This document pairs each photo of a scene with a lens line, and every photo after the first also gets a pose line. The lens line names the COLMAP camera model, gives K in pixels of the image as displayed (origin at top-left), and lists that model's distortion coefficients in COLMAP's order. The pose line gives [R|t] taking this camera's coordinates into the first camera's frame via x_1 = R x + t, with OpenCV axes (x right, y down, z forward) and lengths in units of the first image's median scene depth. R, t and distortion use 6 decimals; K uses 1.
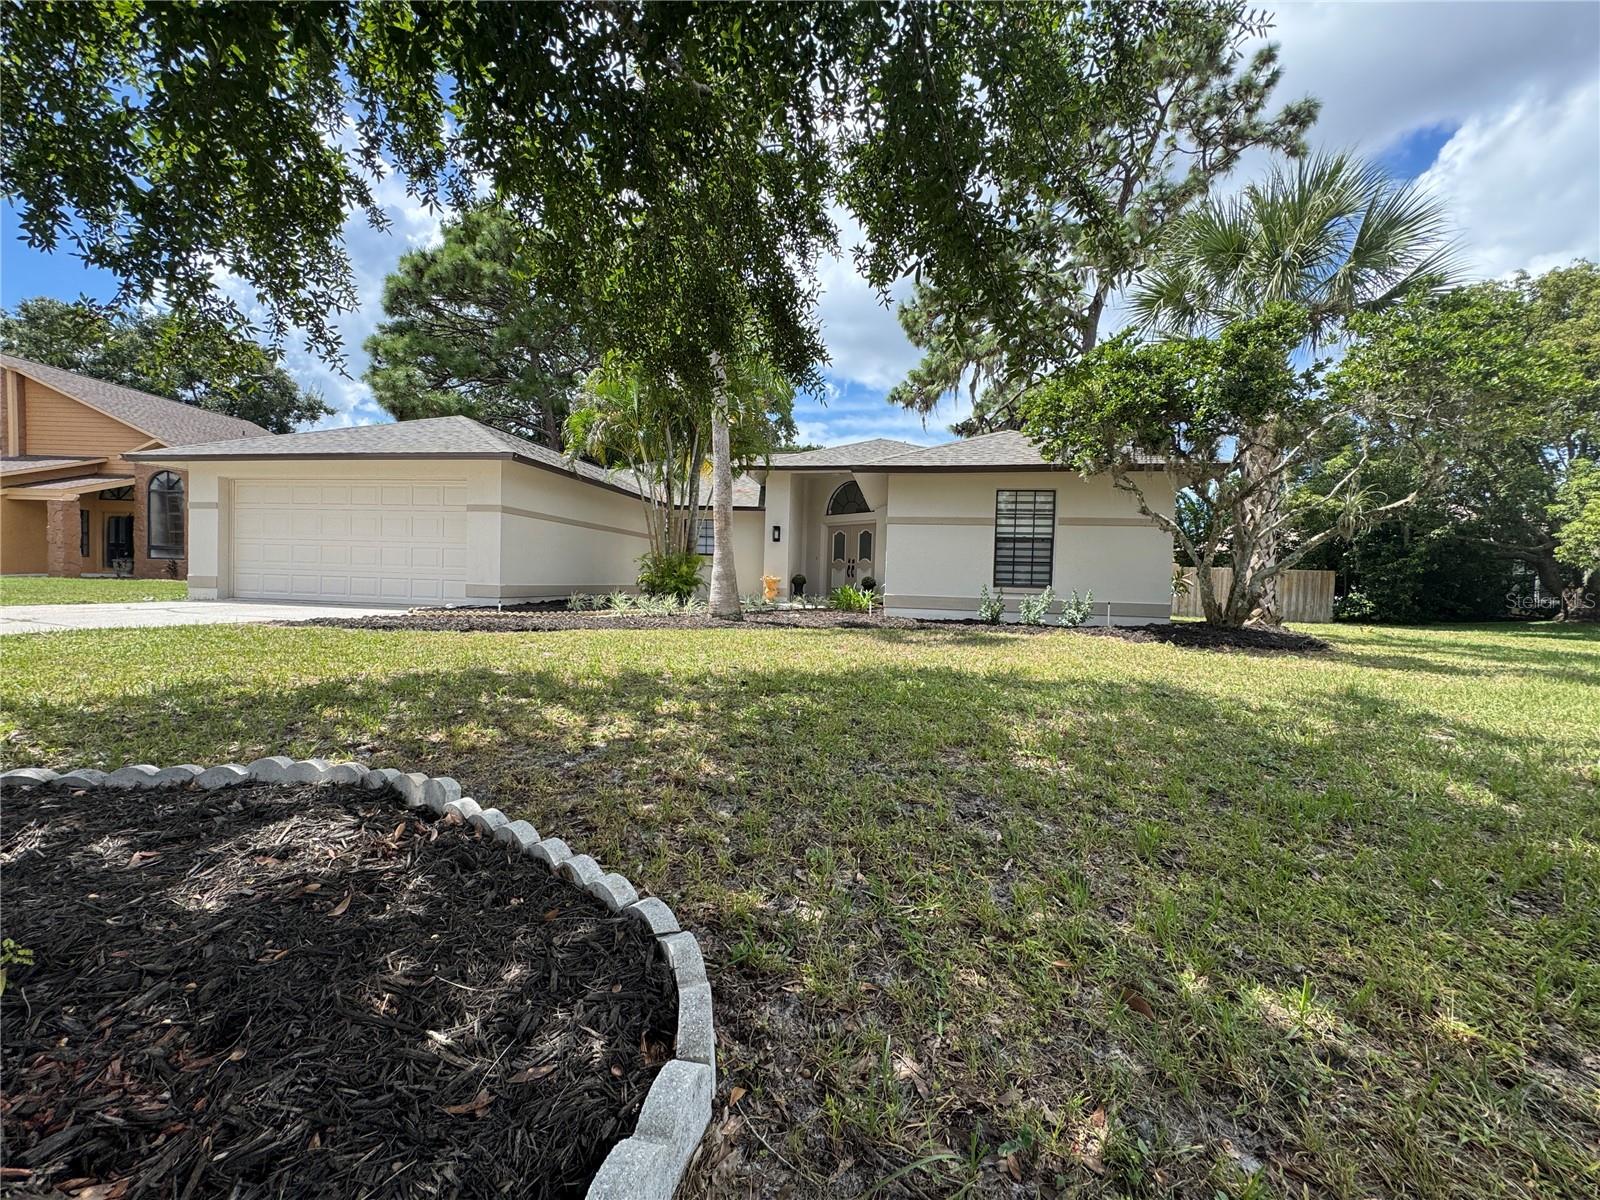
lens RADIAL K [[637.7, 0, 800.3], [0, 637.7, 601.7], [0, 0, 1]] dist [-0.003242, 0.000781]
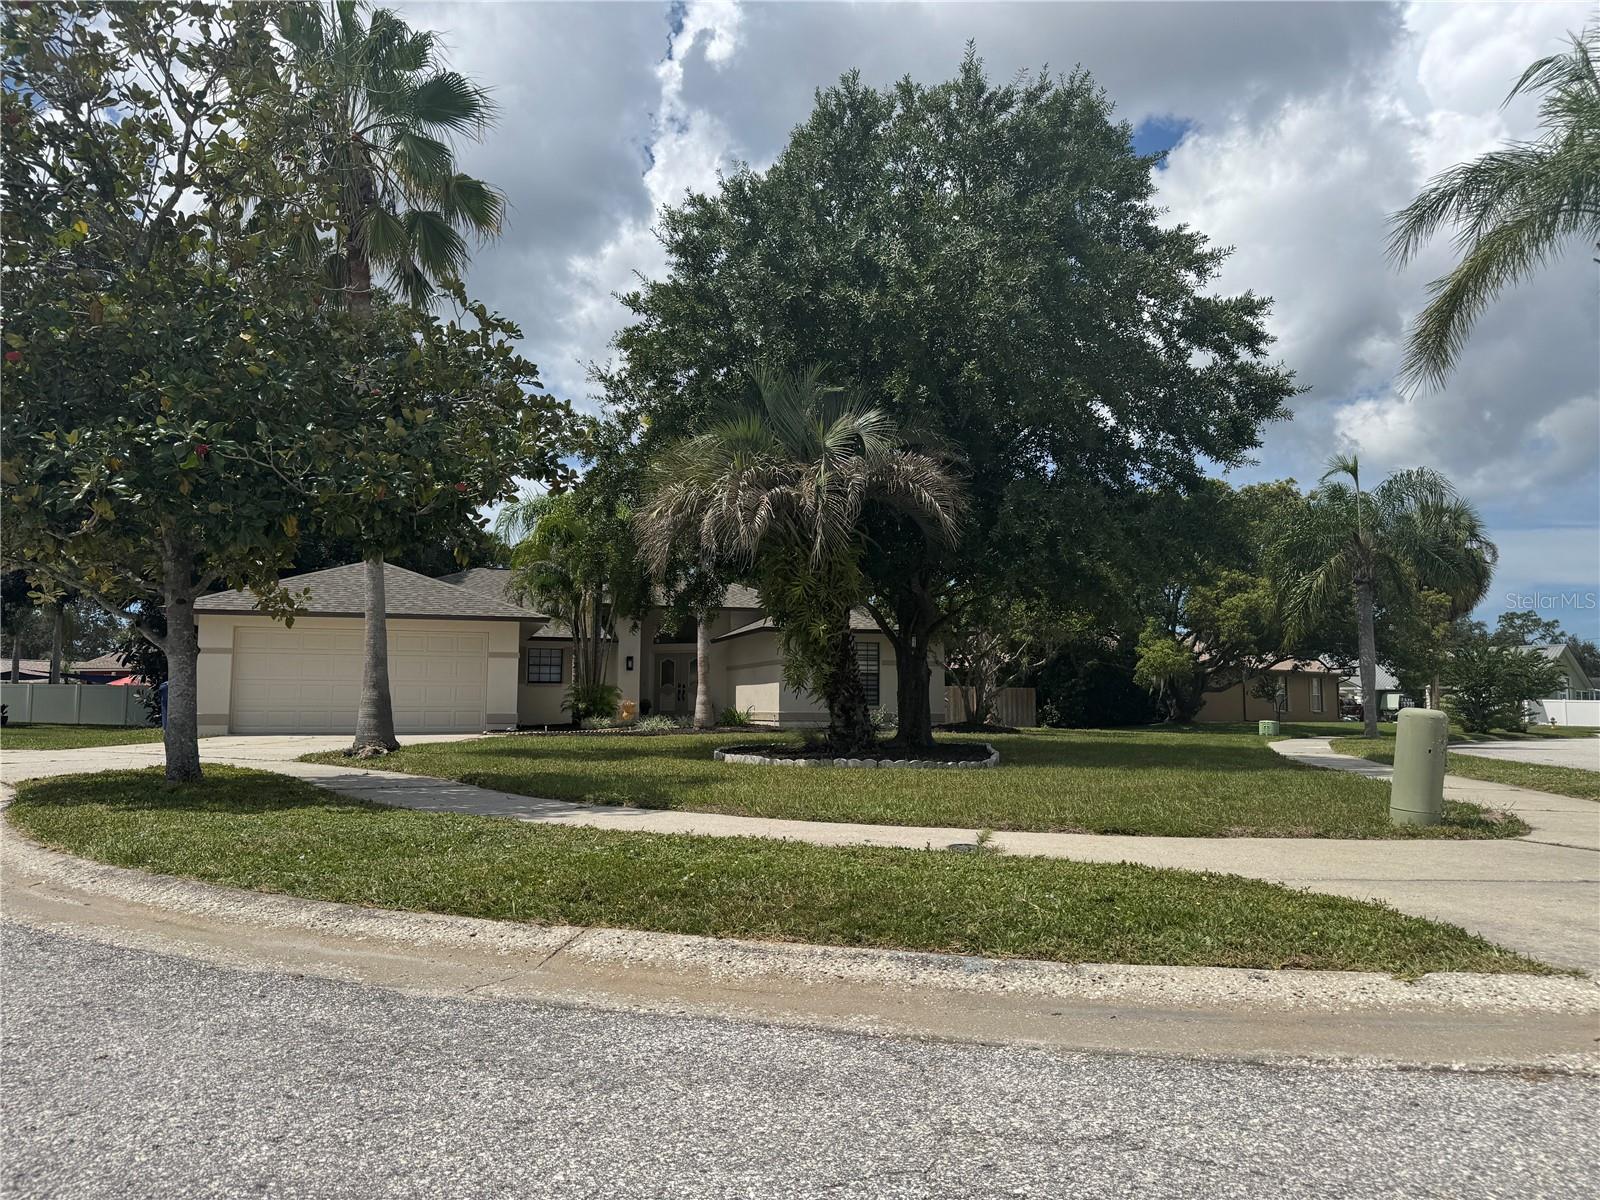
lens RADIAL K [[1134.7, 0, 800.3], [0, 1134.7, 600.2], [0, 0, 1]] dist [0.037757, -0.009592]
pose [[0.904440, 0.018334, 0.426206, -1.026936], [0.035053, 0.992504, -0.117080, 0.043581], [-0.425158, 0.120832, 0.897018, -1.524164]]
